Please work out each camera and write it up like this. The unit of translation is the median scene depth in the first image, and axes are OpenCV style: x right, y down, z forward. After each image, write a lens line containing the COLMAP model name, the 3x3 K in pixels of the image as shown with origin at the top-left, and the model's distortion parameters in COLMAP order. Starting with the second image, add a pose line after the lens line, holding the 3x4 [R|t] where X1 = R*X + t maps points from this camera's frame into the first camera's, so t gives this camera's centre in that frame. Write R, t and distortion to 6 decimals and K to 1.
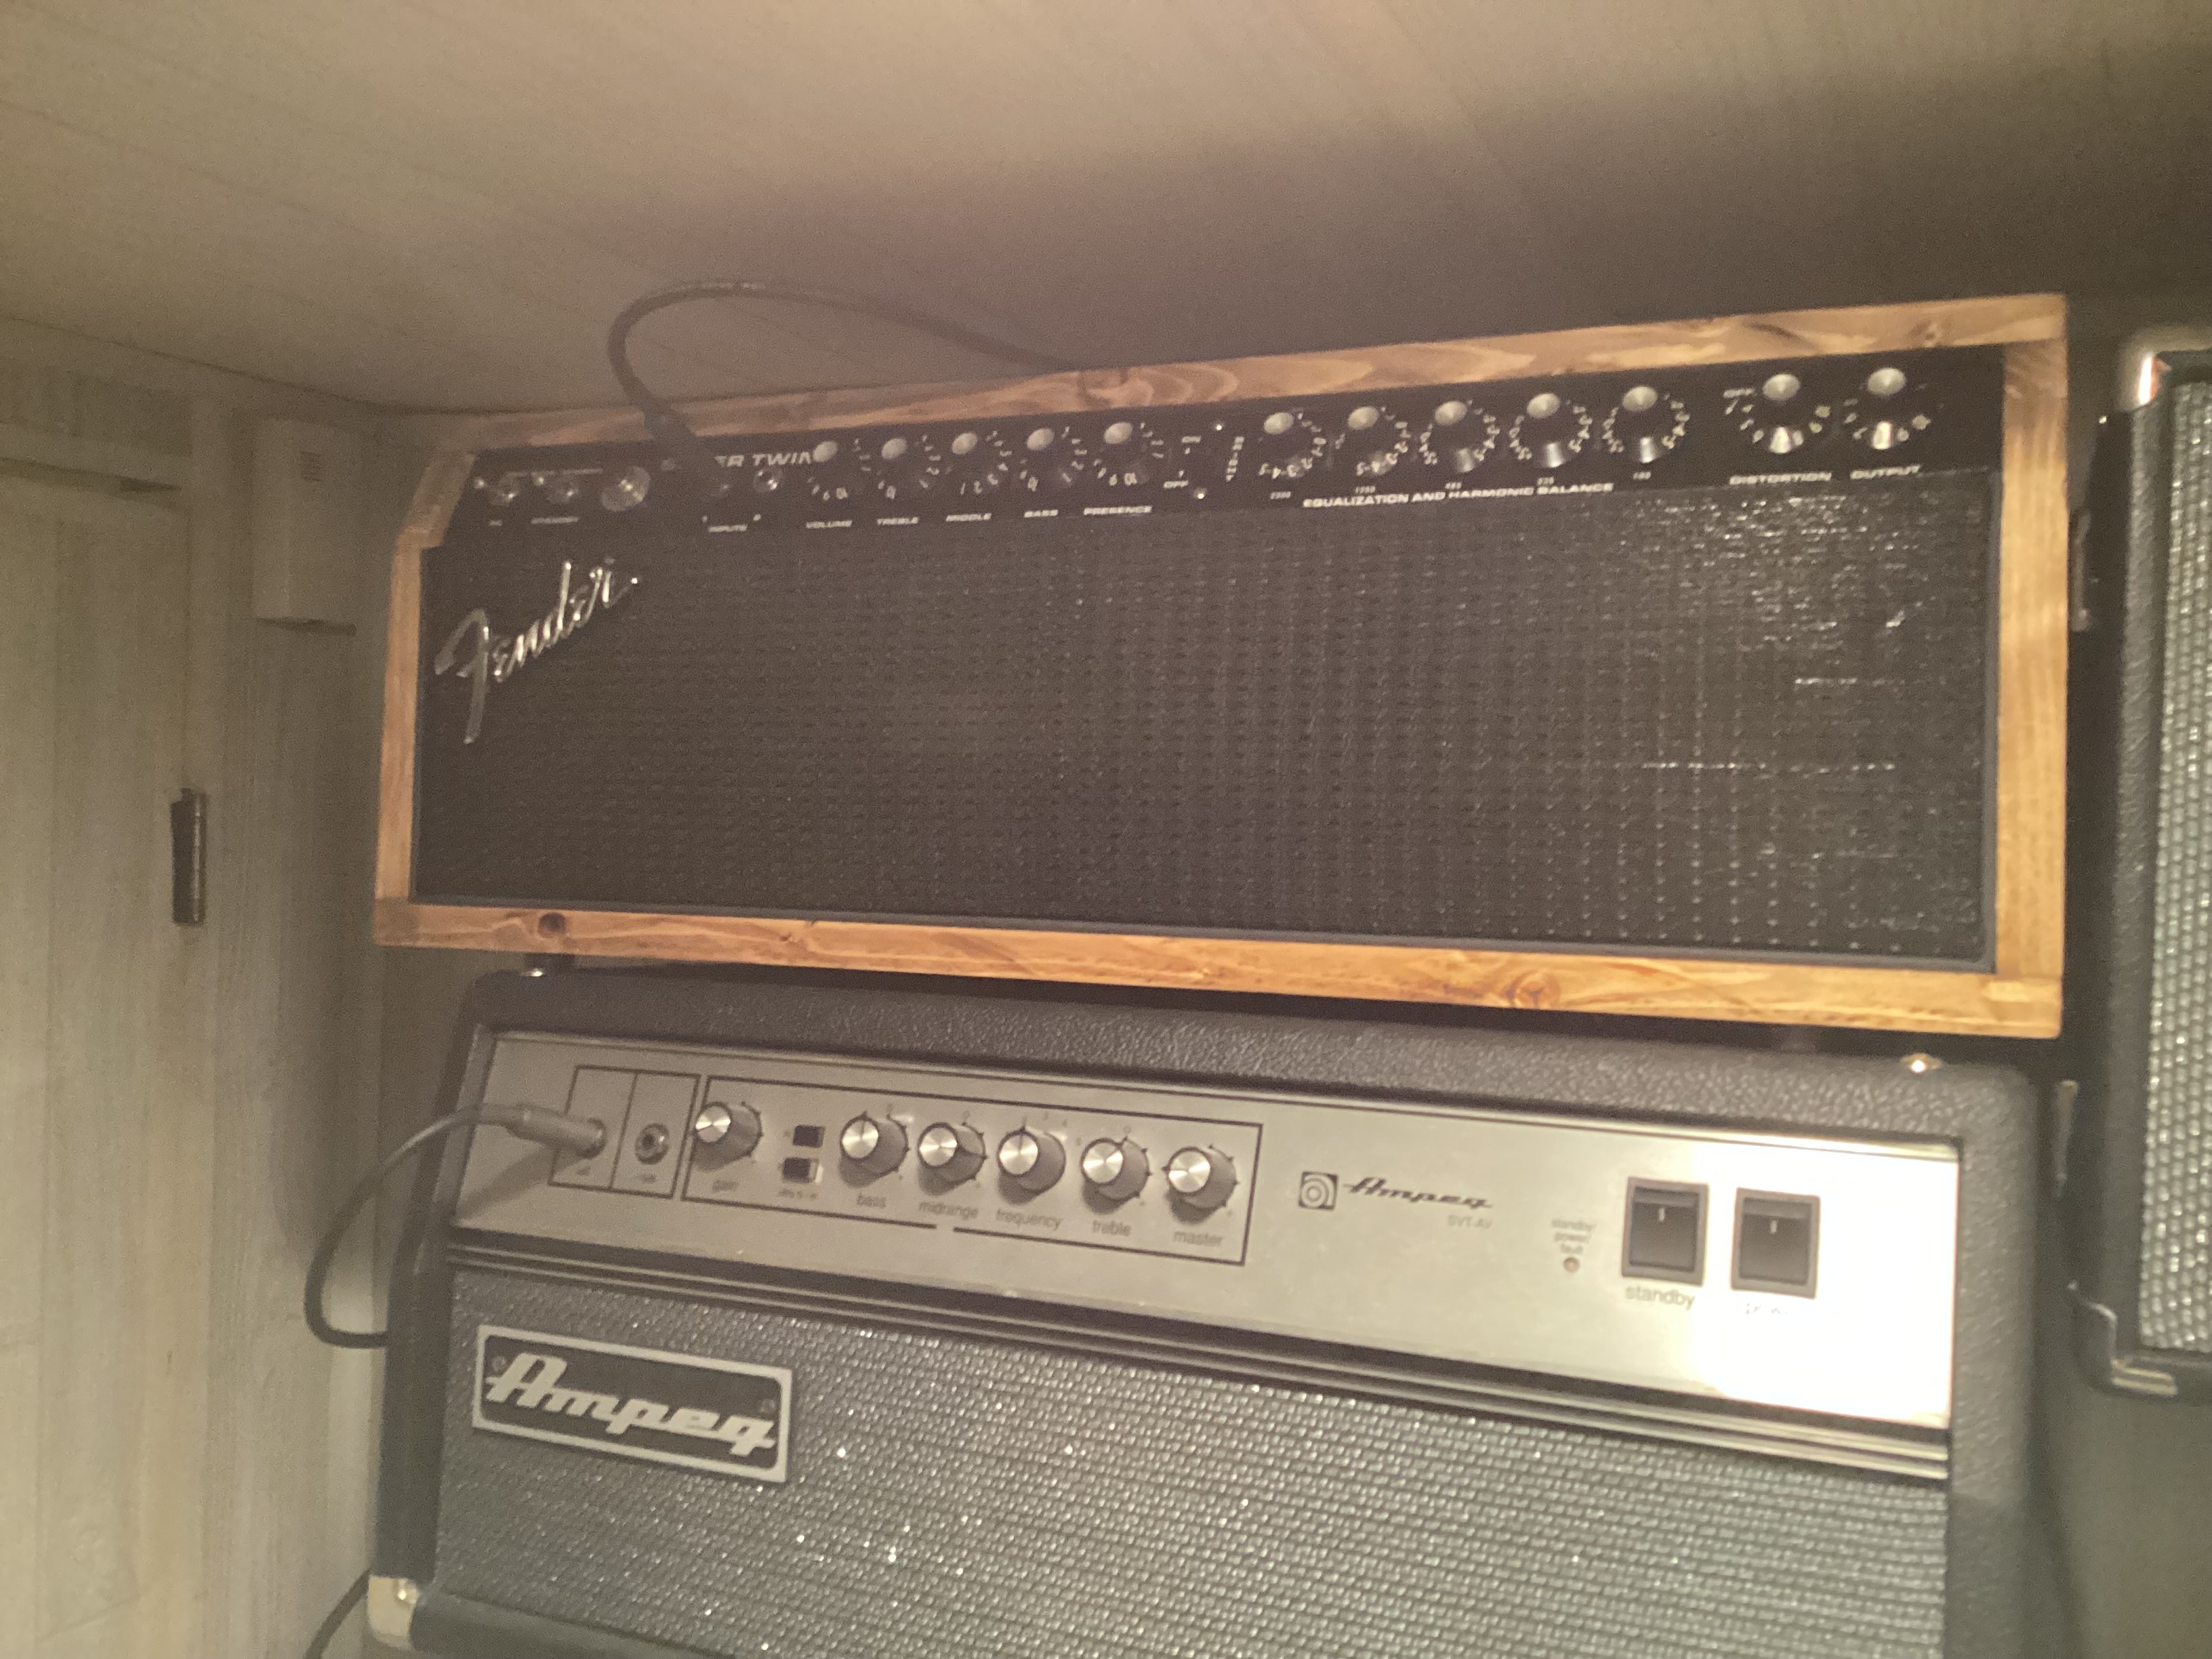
lens RADIAL K [[2046.6, 0, 1106.0], [0, 2046.6, 829.5], [0, 0, 1]] dist [0.104334, -0.217144]
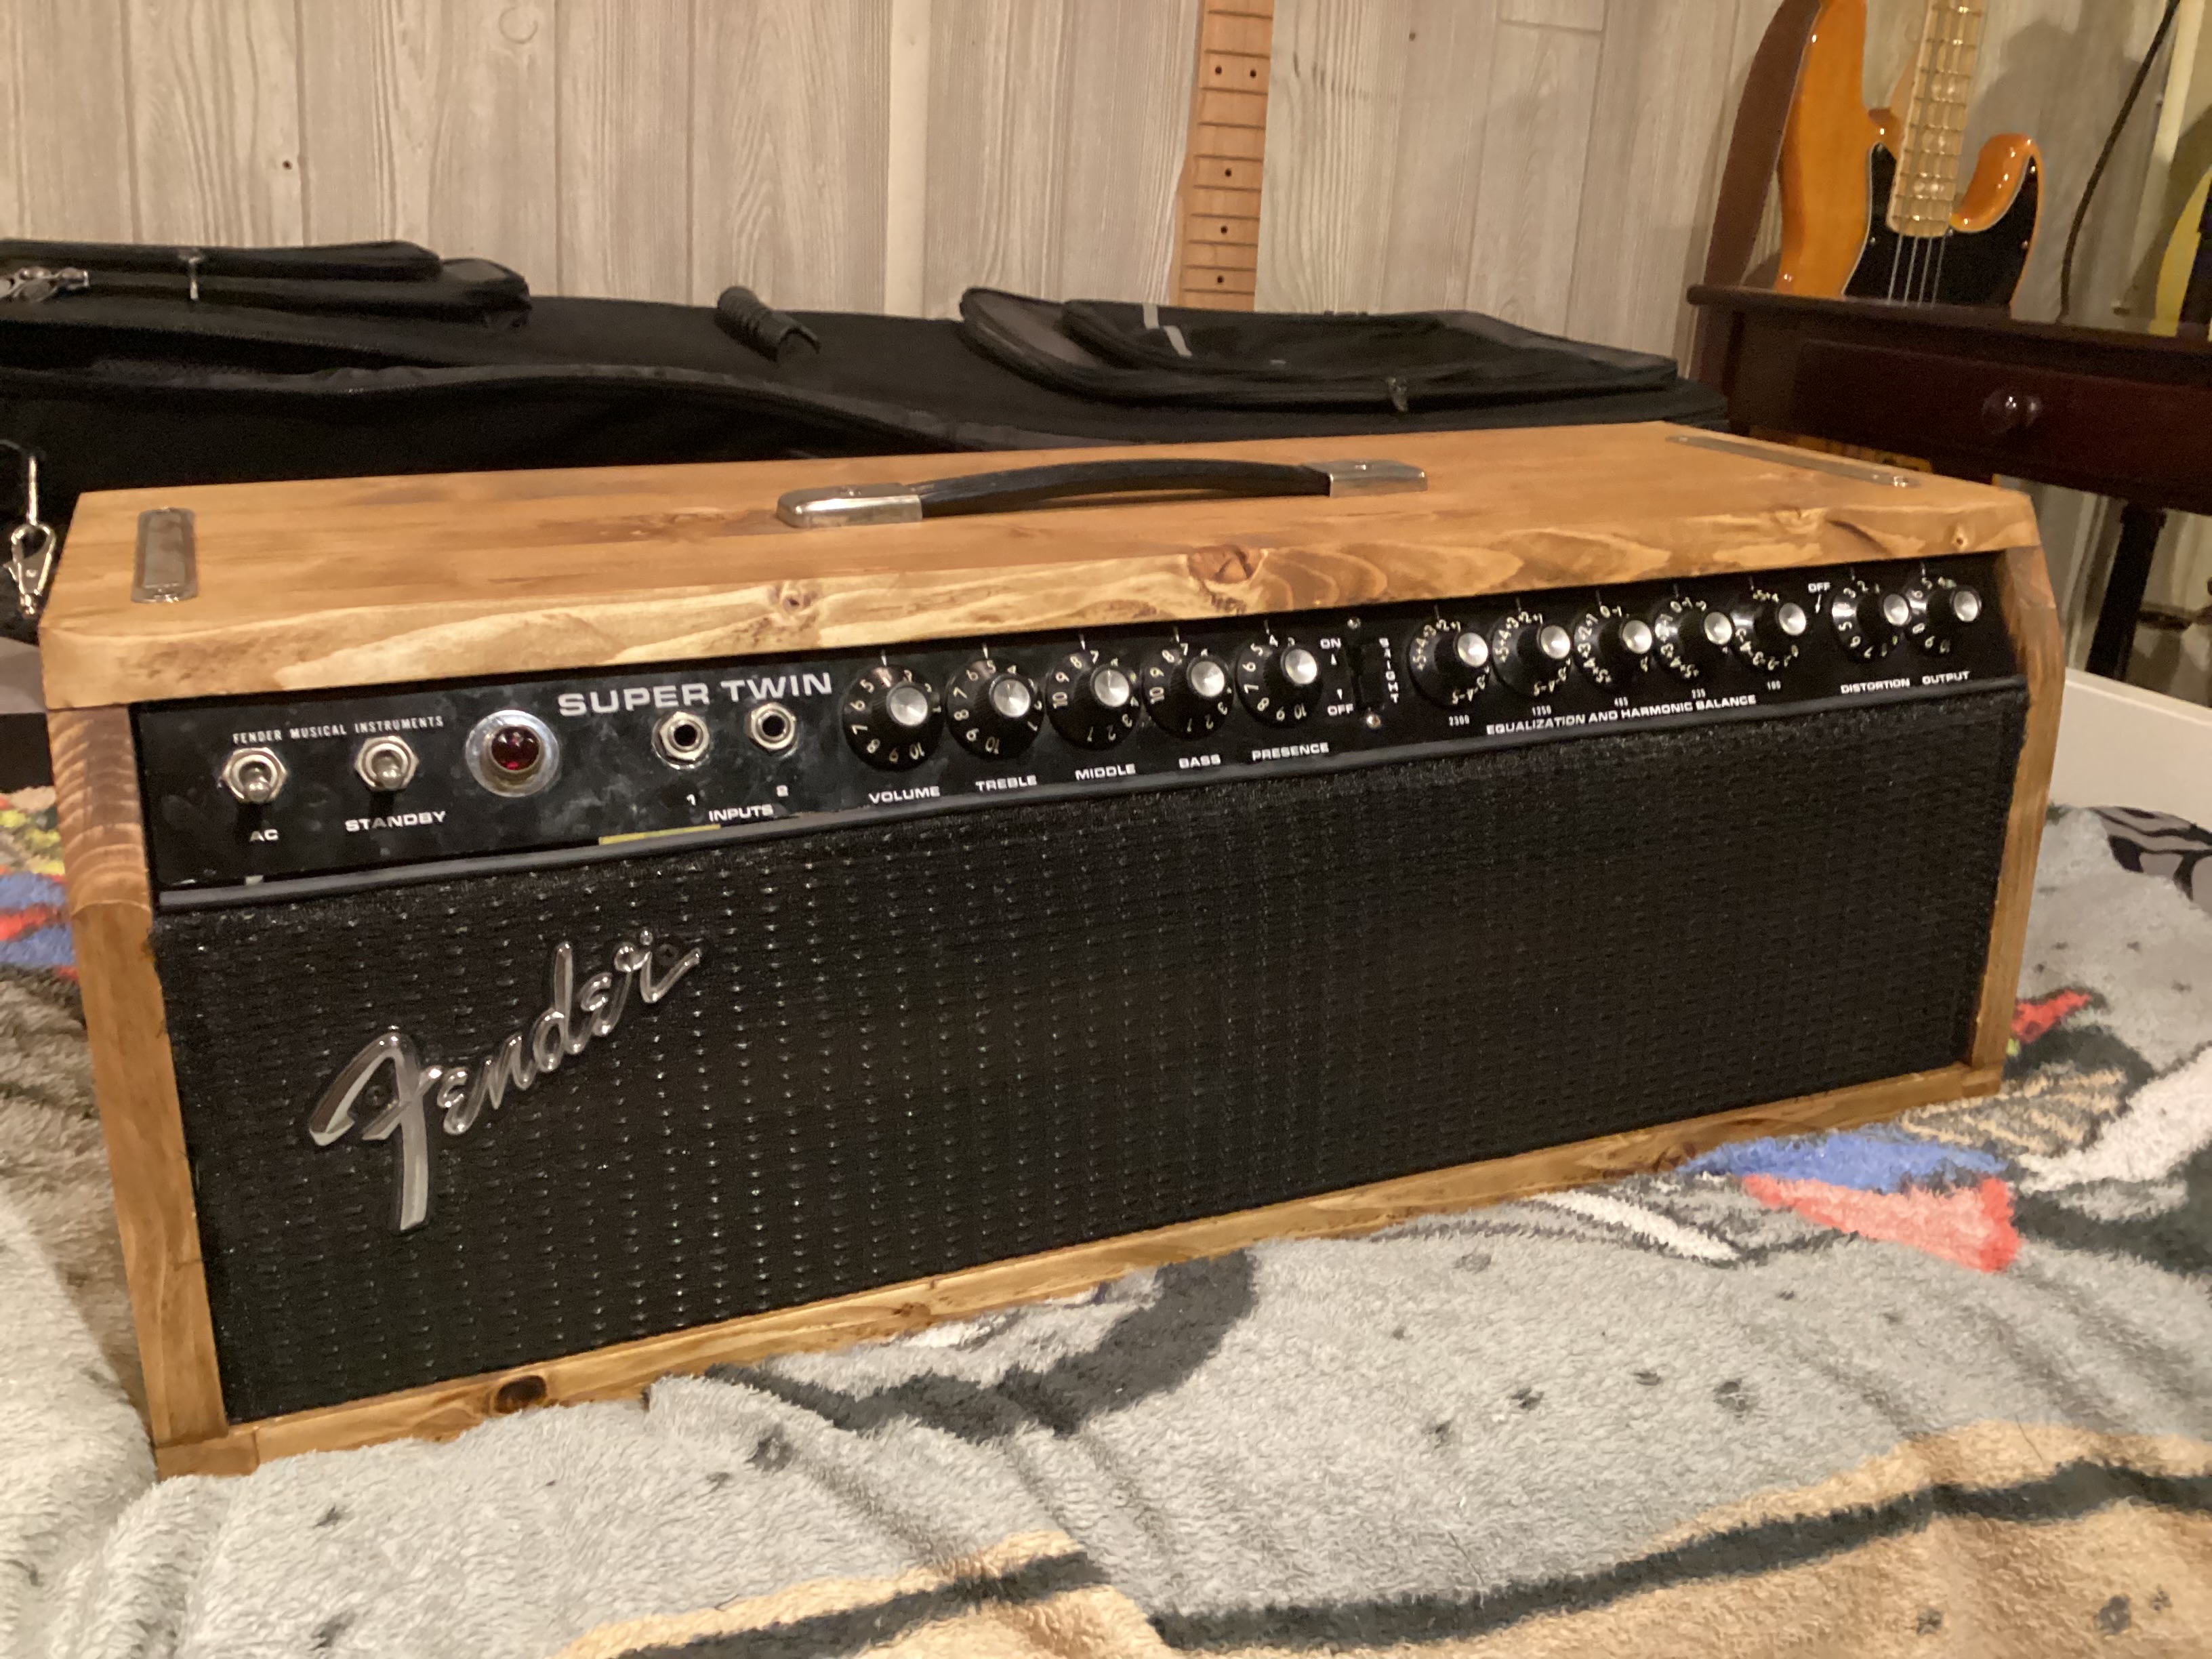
lens RADIAL K [[2046.6, 0, 1106.0], [0, 2046.6, 829.5], [0, 0, 1]] dist [0.104334, -0.217144]
pose [[0.668784, -0.270201, 0.692618, -0.628886], [-0.023620, 0.923426, 0.383050, -0.441807], [-0.743081, -0.272538, 0.611190, 0.531711]]
